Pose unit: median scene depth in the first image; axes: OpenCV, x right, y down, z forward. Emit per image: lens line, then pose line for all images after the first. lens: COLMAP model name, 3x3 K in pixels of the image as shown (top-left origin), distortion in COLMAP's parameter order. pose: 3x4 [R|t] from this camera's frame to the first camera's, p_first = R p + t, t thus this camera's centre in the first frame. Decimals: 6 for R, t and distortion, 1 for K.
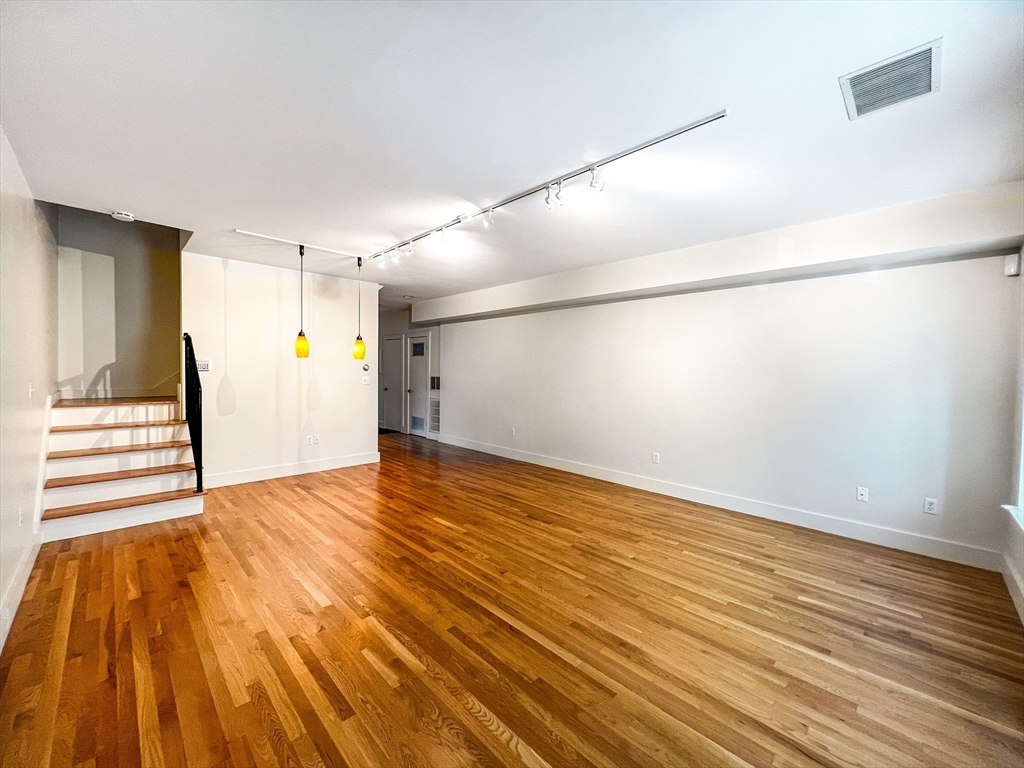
lens RADIAL K [[410.8, 0, 513.3], [0, 410.8, 383.2], [0, 0, 1]] dist [0.001529, 0.000112]
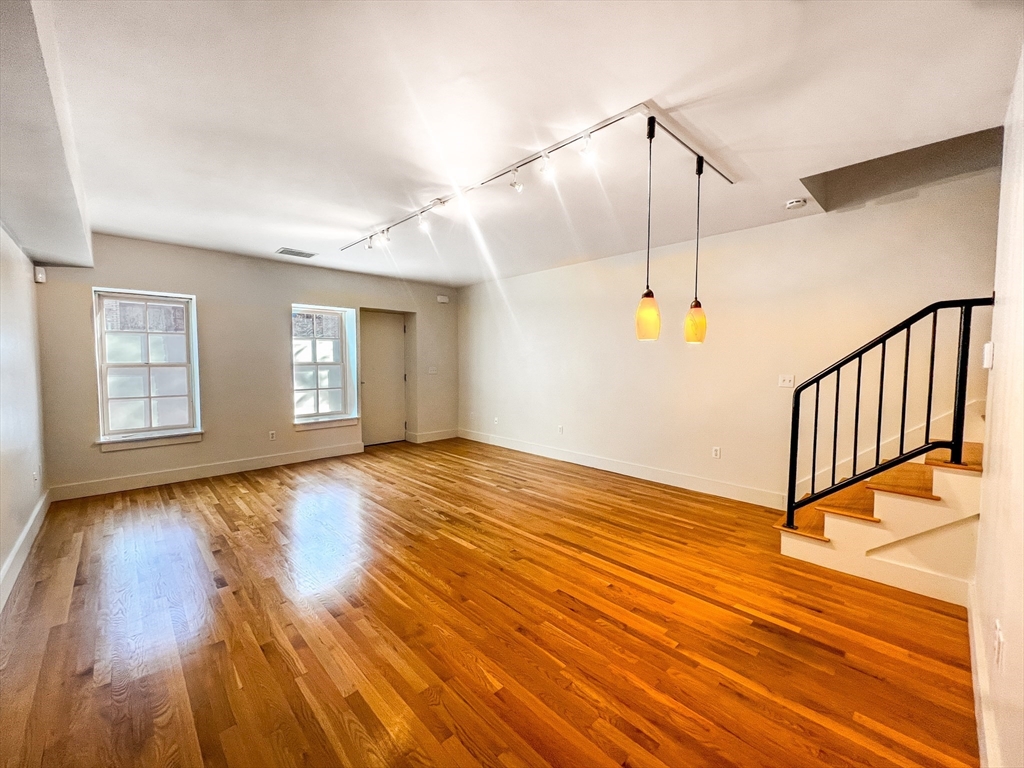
lens RADIAL K [[411.6, 0, 511.4], [0, 411.6, 384.0], [0, 0, 1]] dist [0.002035, 0.000195]
pose [[-0.999731, -0.016511, 0.016317, -0.312708], [-0.015034, 0.996110, 0.086832, -0.060954], [-0.017687, 0.086563, -0.996089, 2.026918]]
